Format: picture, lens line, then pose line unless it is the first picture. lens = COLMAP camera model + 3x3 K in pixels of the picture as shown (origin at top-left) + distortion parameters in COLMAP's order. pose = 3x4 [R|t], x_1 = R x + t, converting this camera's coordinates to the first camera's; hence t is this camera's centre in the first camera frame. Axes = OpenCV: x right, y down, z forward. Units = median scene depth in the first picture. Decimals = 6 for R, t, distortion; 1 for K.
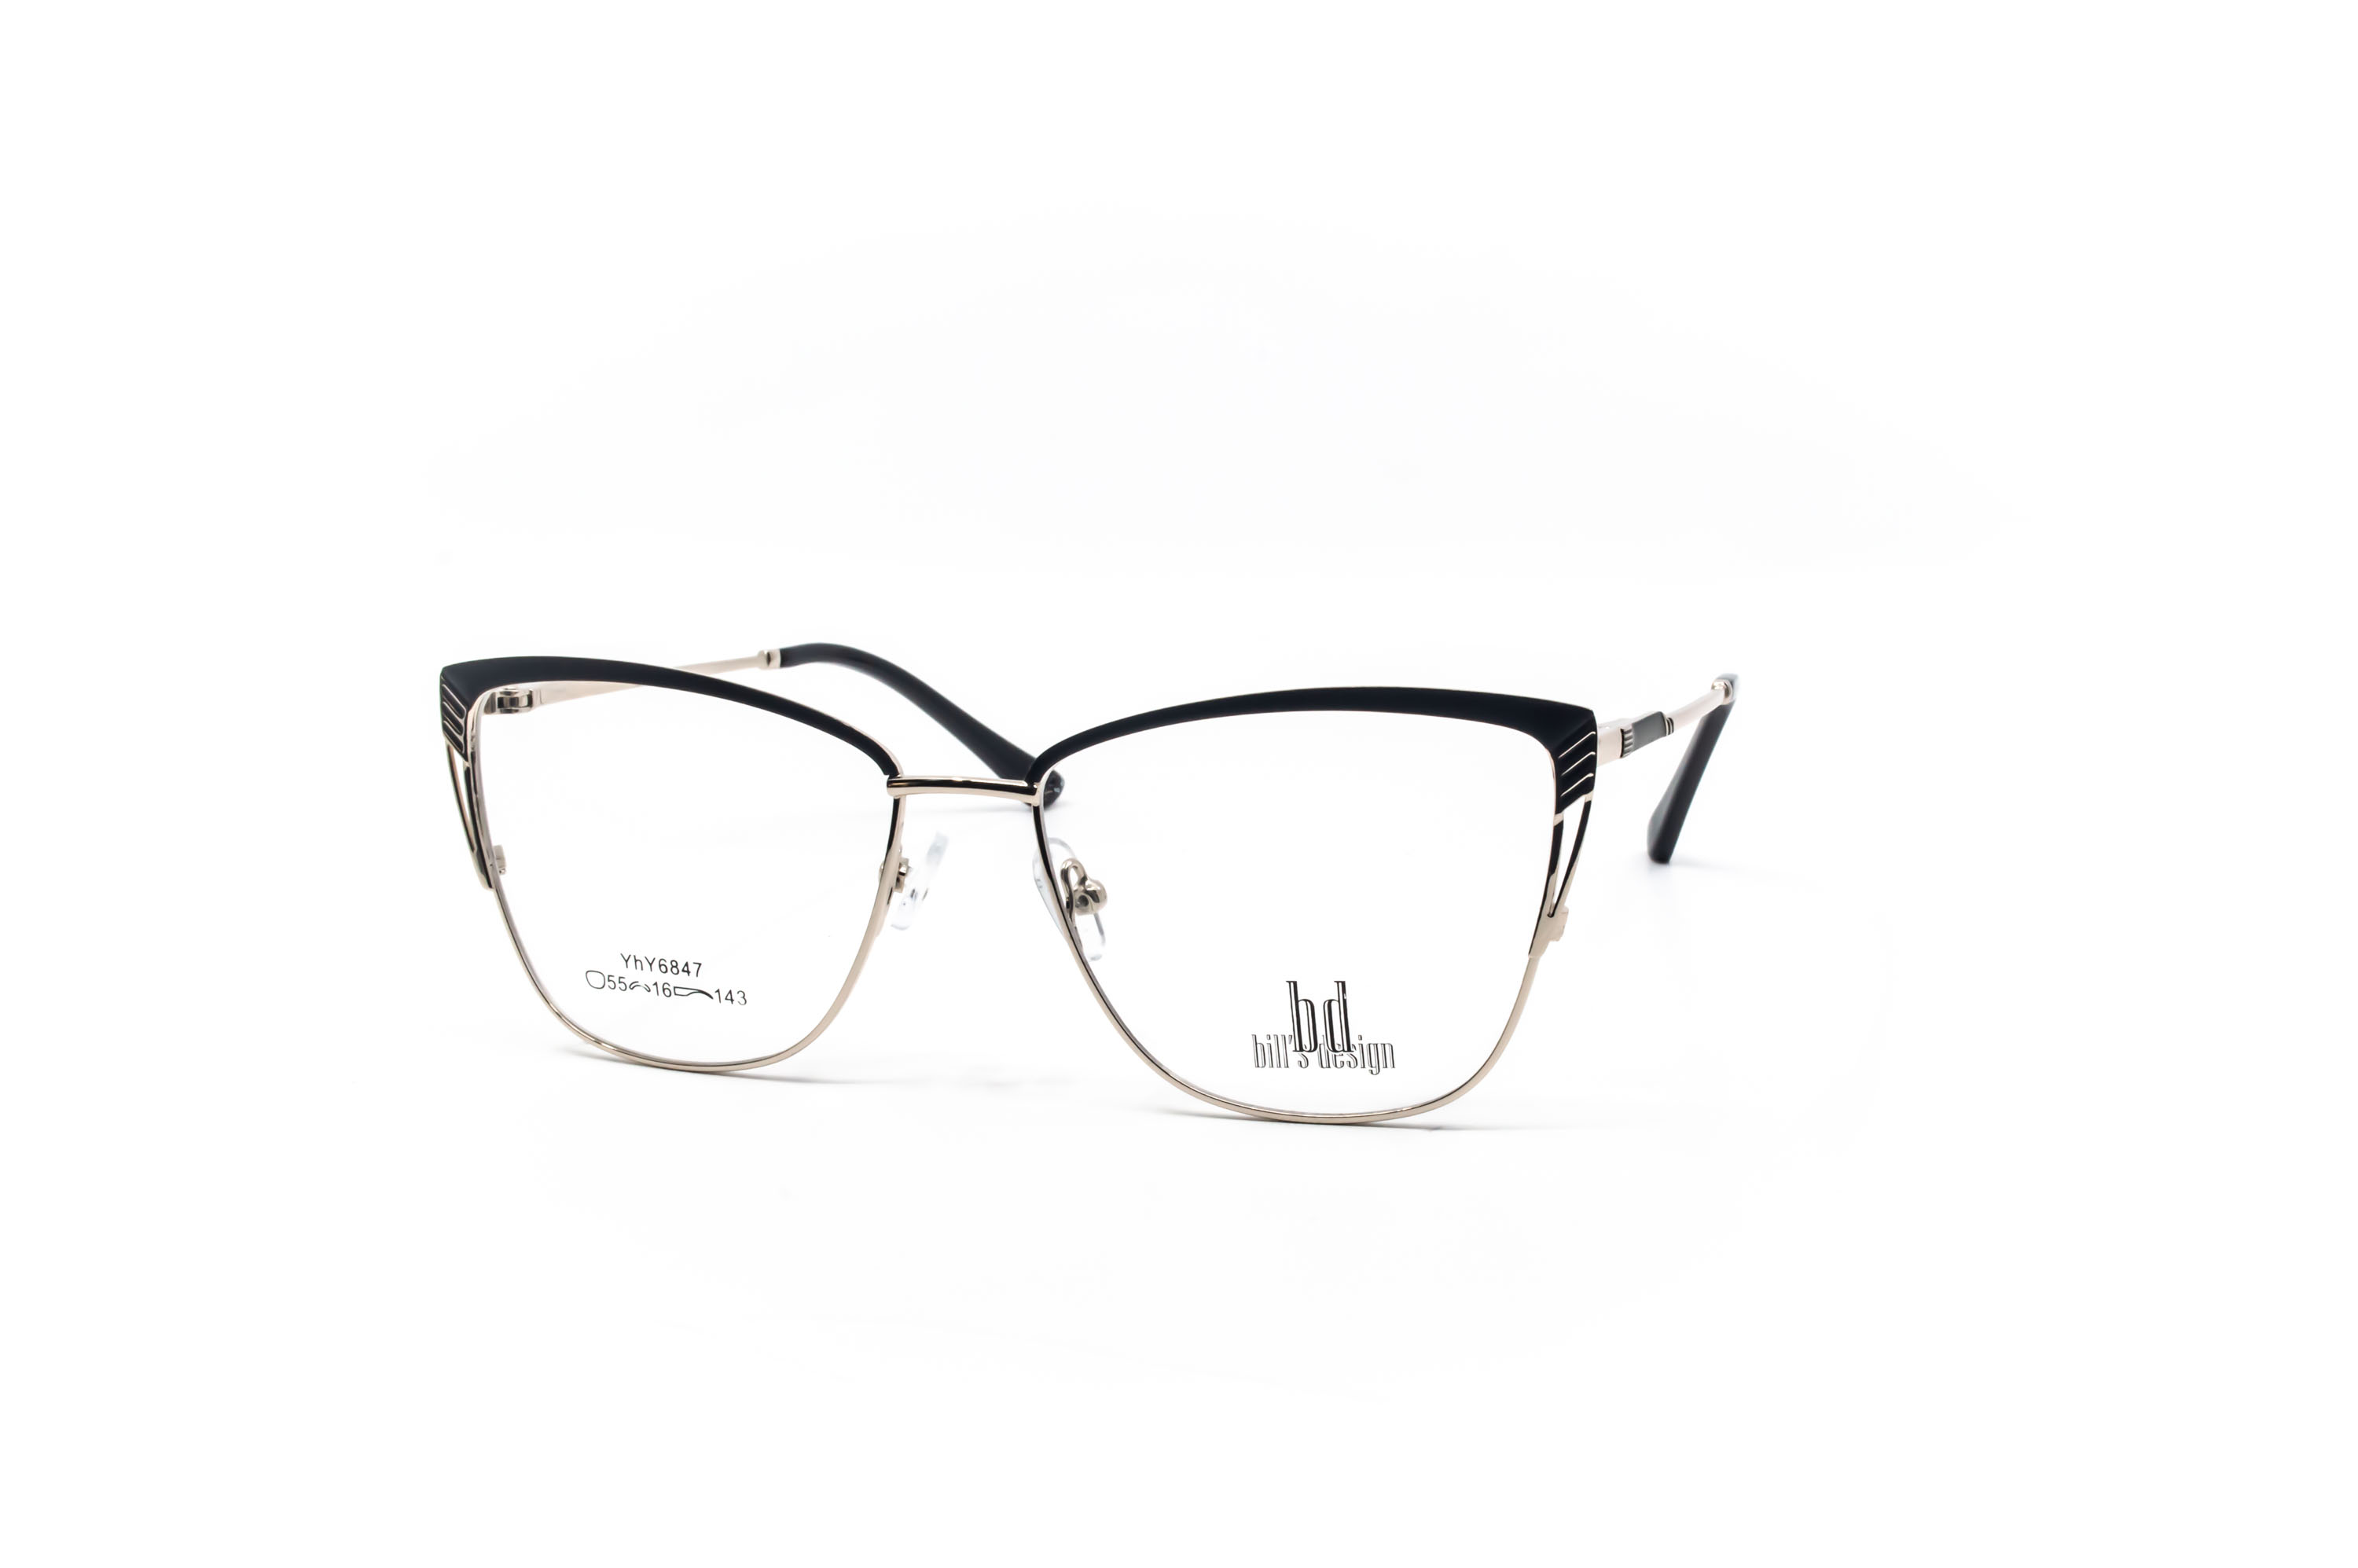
lens RADIAL K [[3134.7, 0, 1175.6], [0, 3134.7, 767.2], [0, 0, 1]] dist [-0.037640, 0.000000]
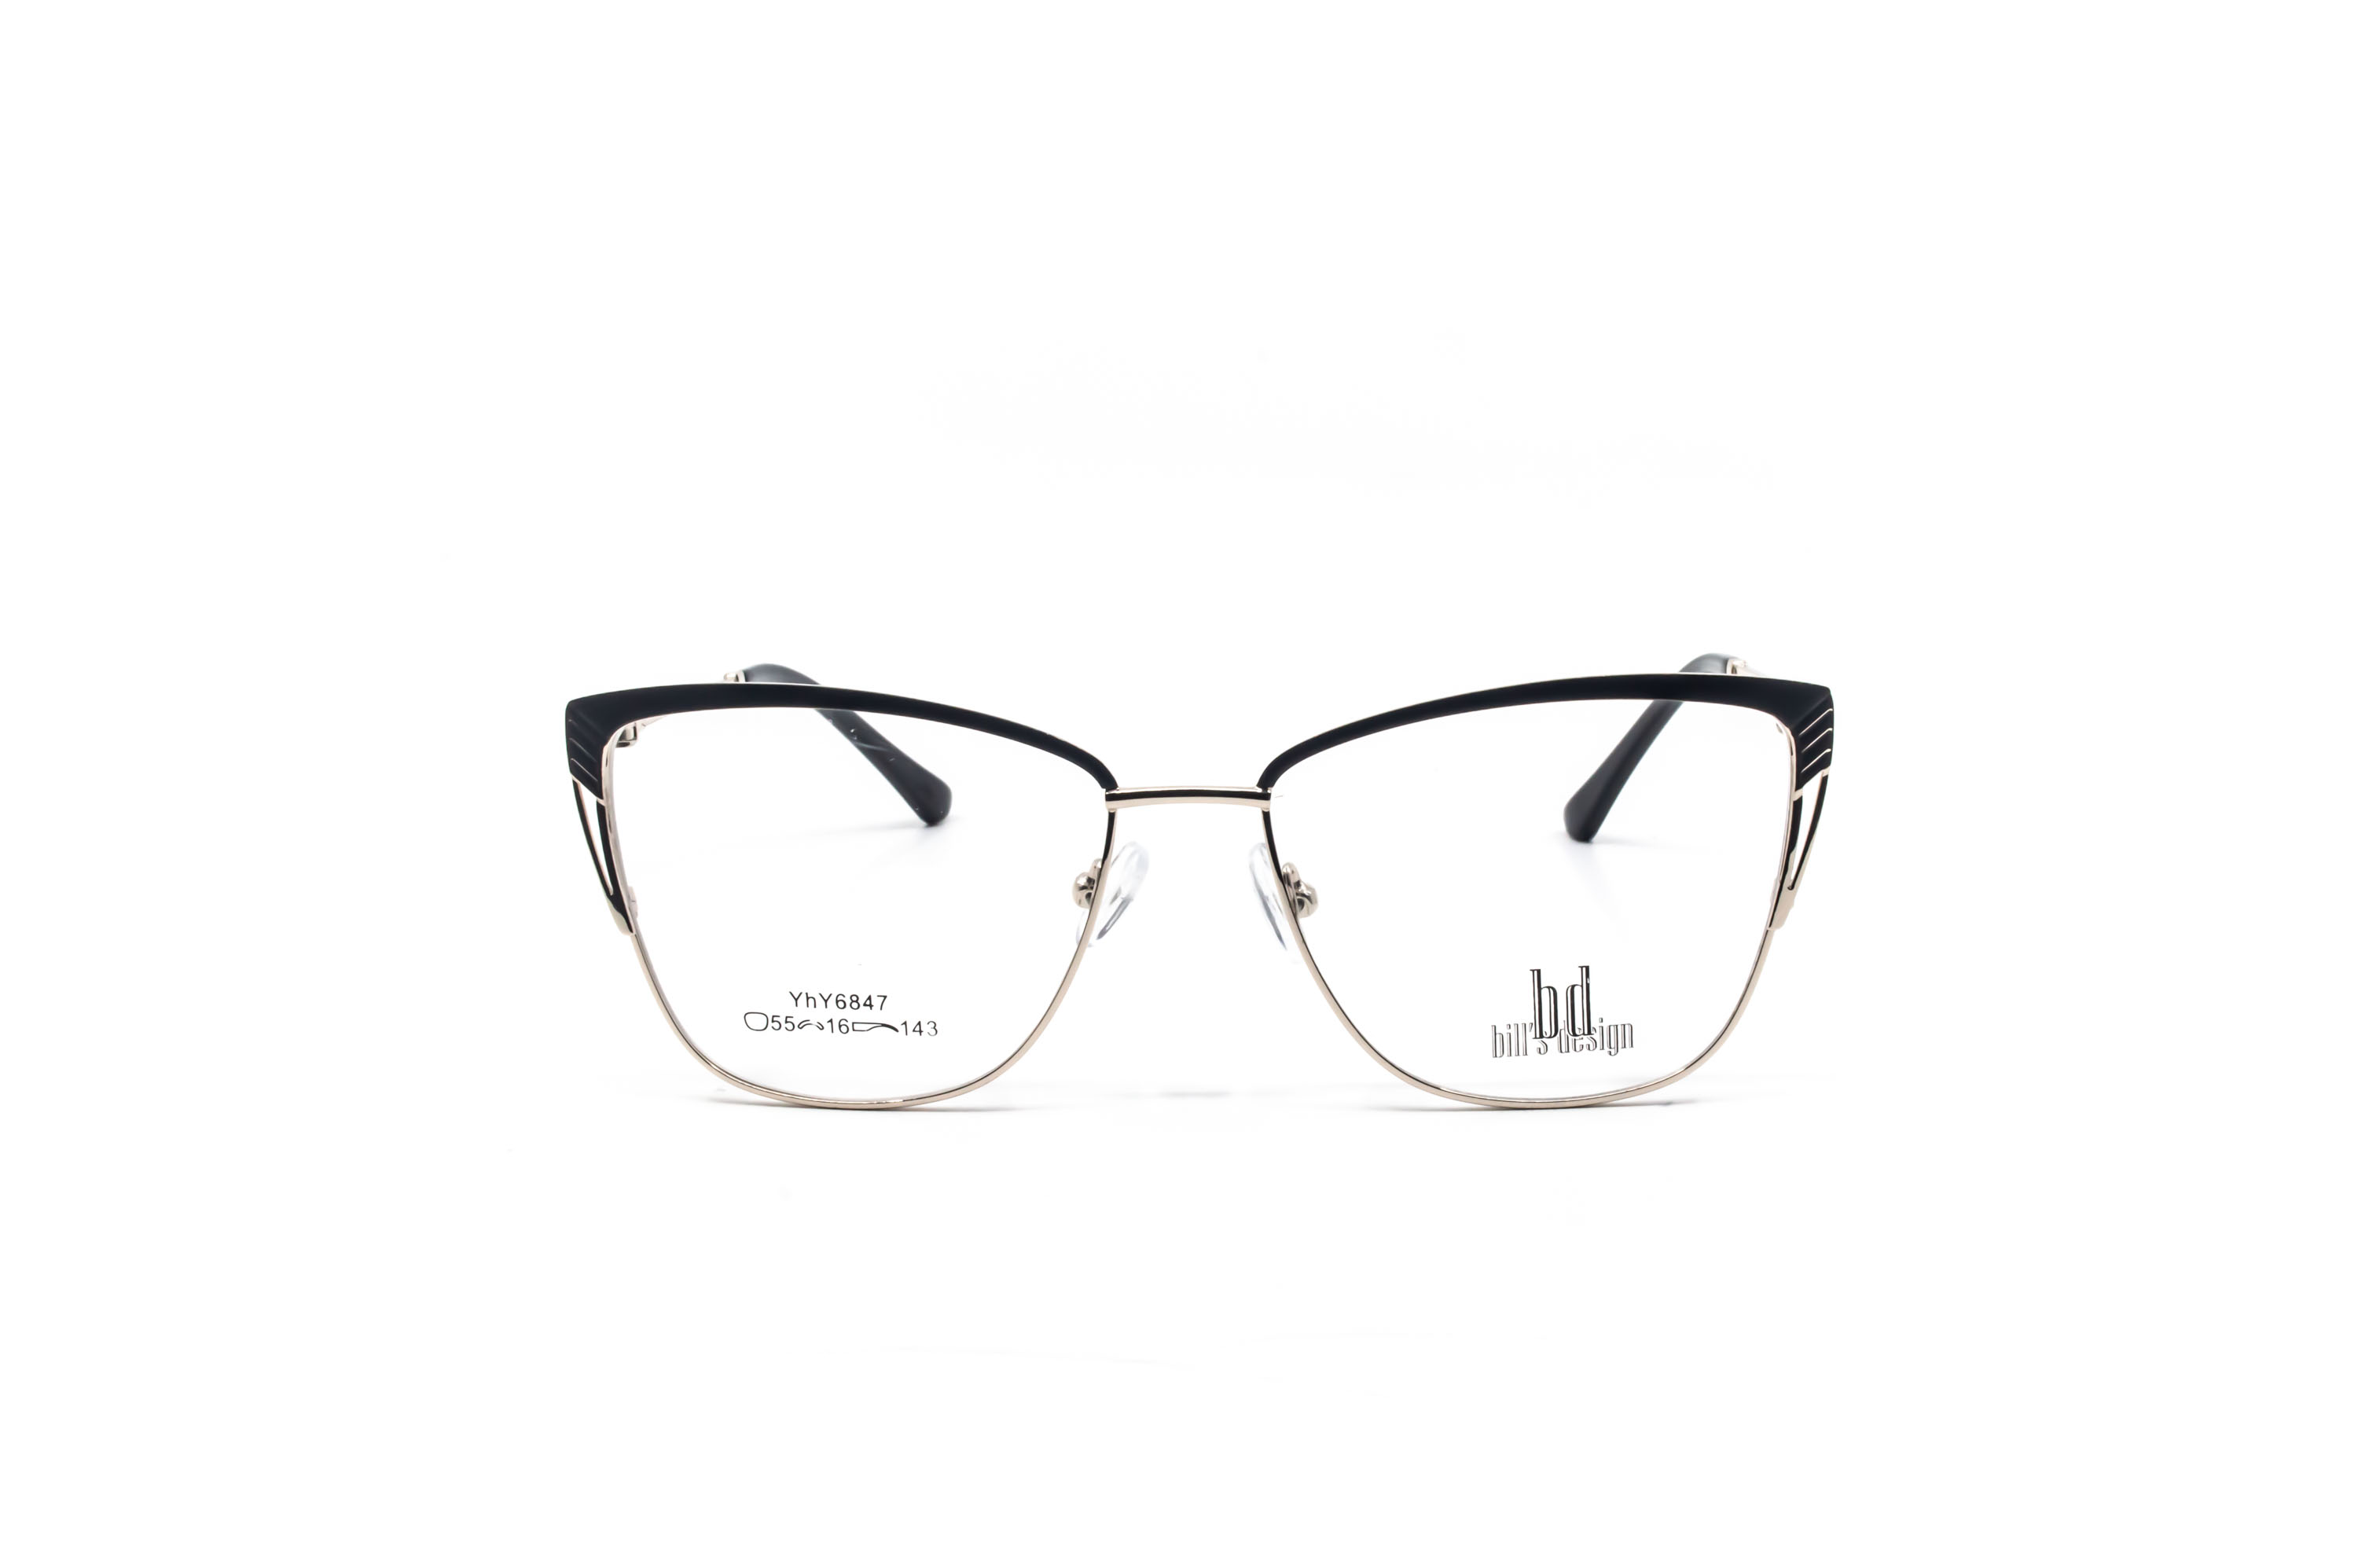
lens RADIAL K [[3134.7, 0, 1178.2], [0, 3134.7, 731.2], [0, 0, 1]] dist [-0.037640, 0.000000]
pose [[0.965142, -0.049222, 0.257057, -0.325174], [0.052436, 0.998608, -0.005657, -0.008974], [-0.256421, 0.018939, 0.966380, 0.046821]]
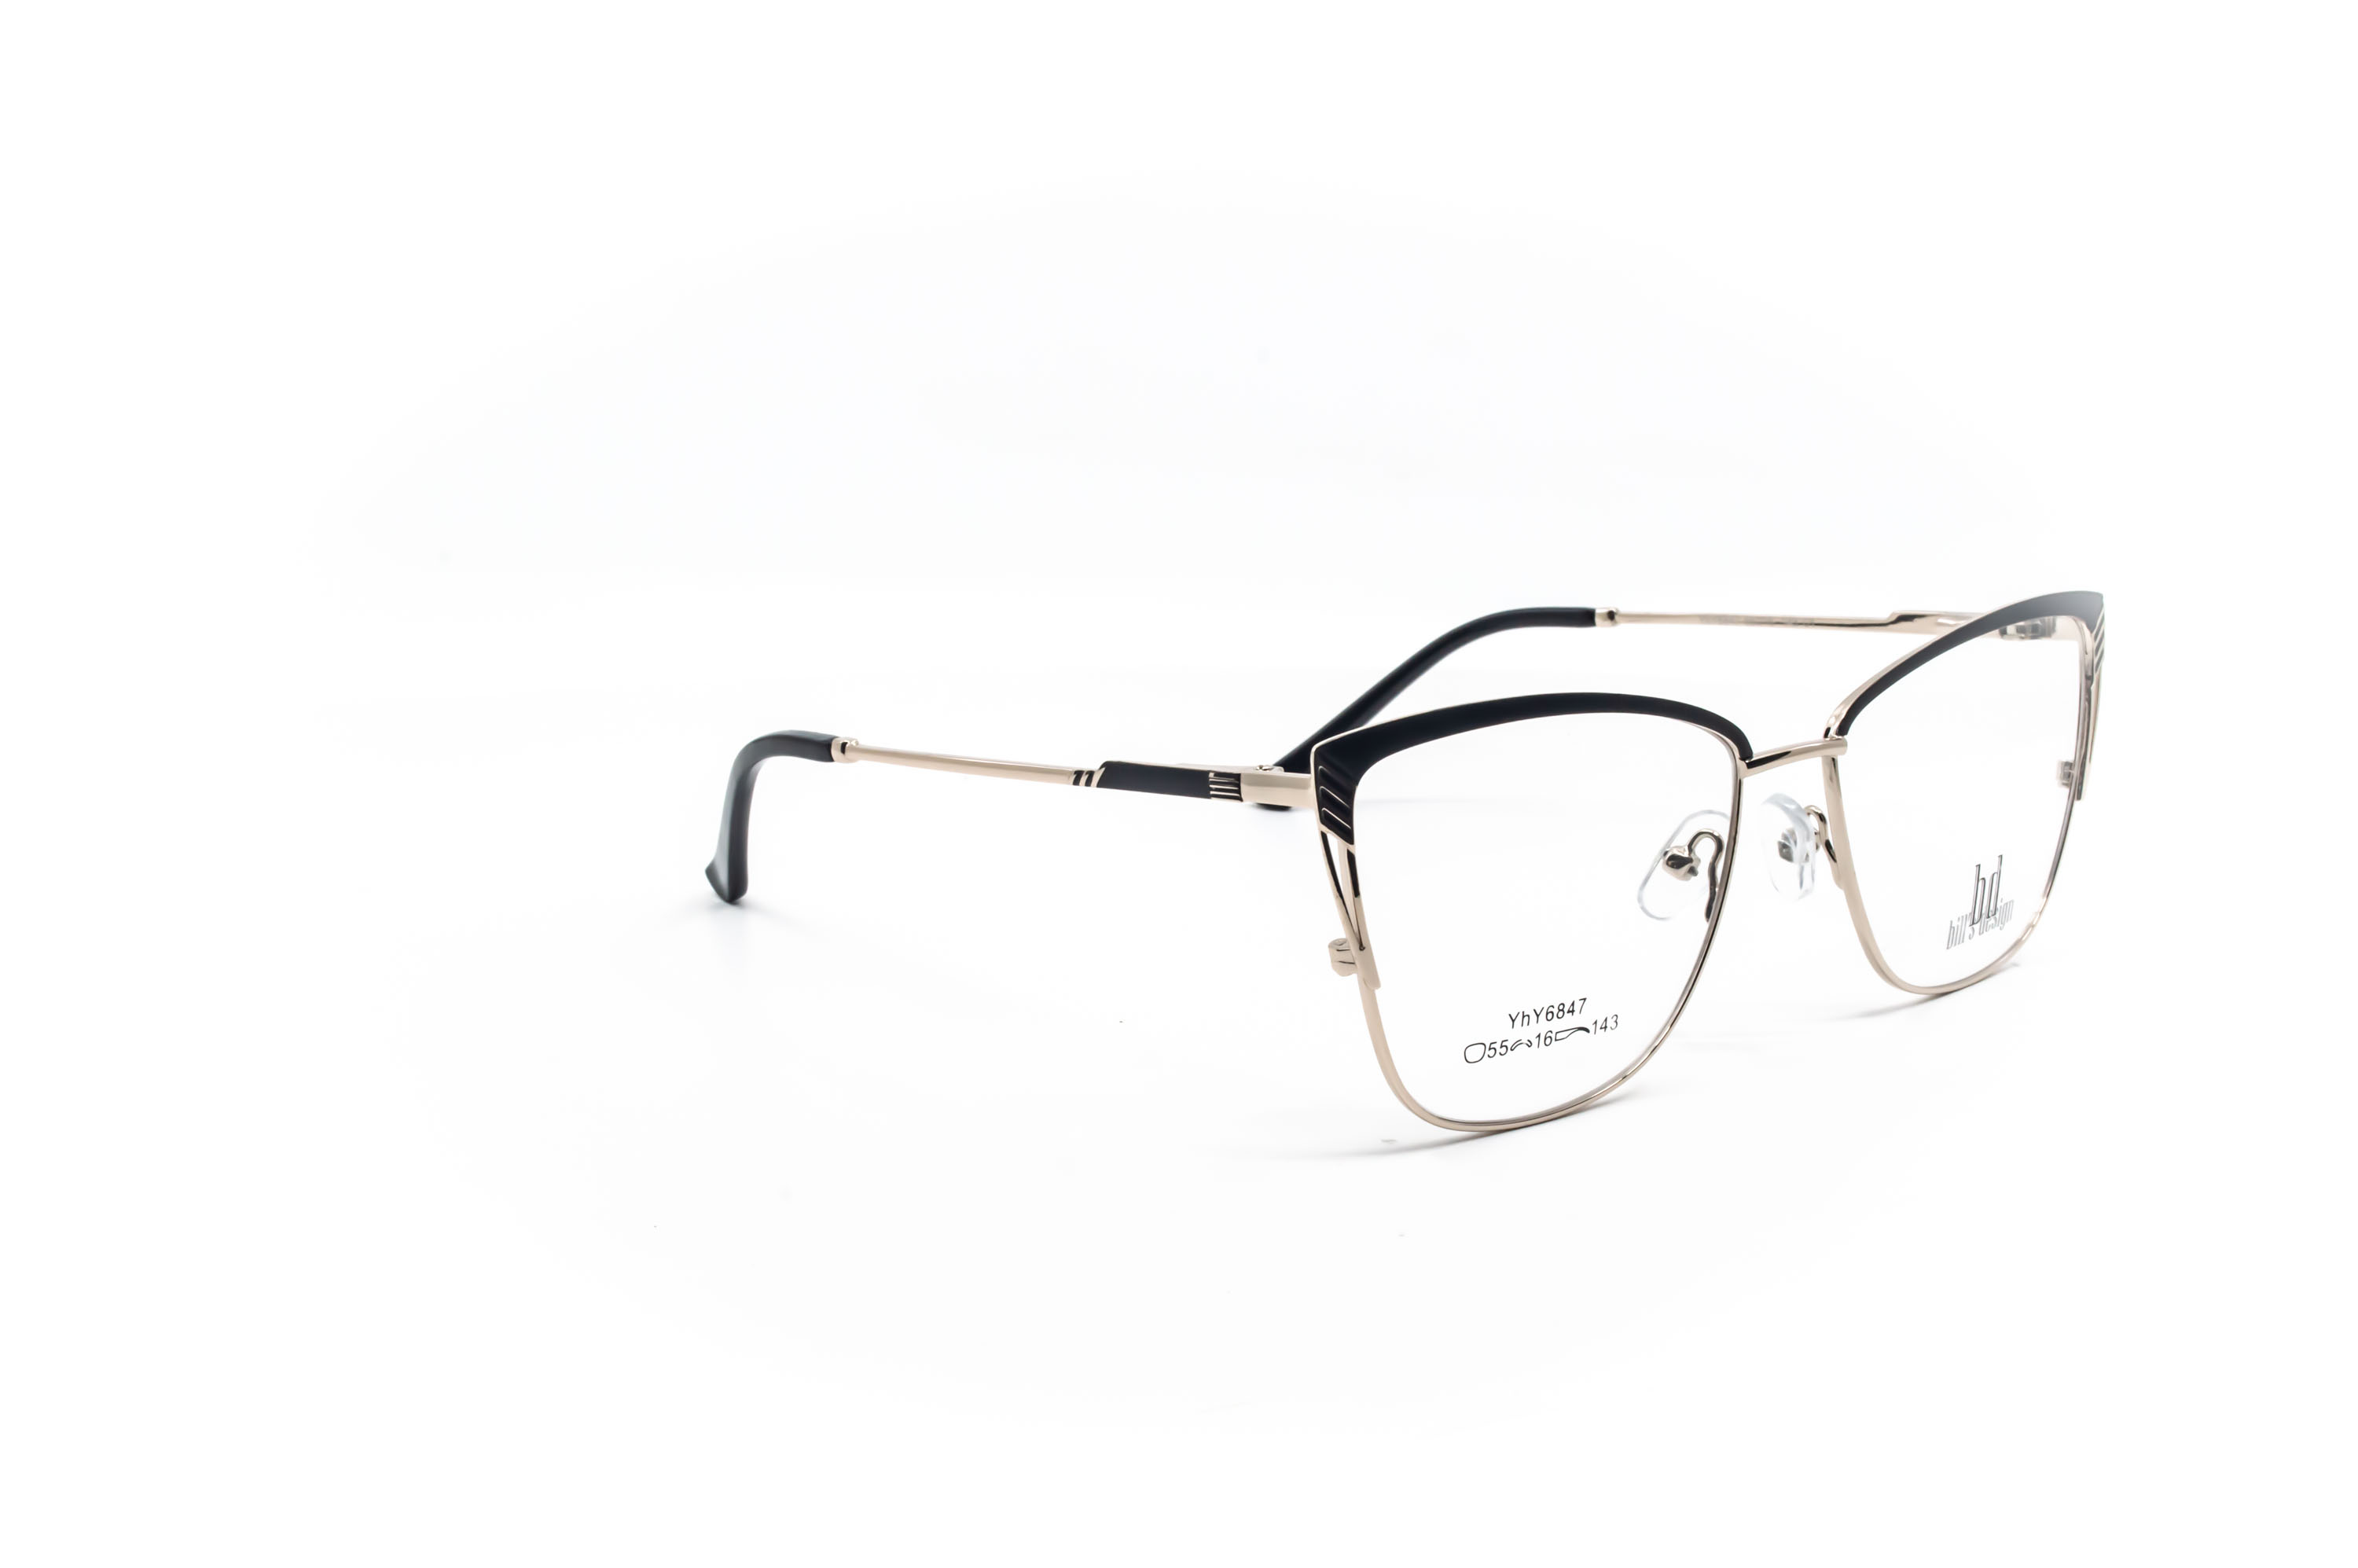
lens RADIAL K [[3134.7, 0, 1181.9], [0, 3134.7, 793.6], [0, 0, 1]] dist [-0.037640, 0.000000]
pose [[0.496282, -0.167070, 0.851934, -1.071316], [0.180388, 0.979736, 0.087050, -0.109499], [-0.849214, 0.110477, 0.516362, 0.636477]]
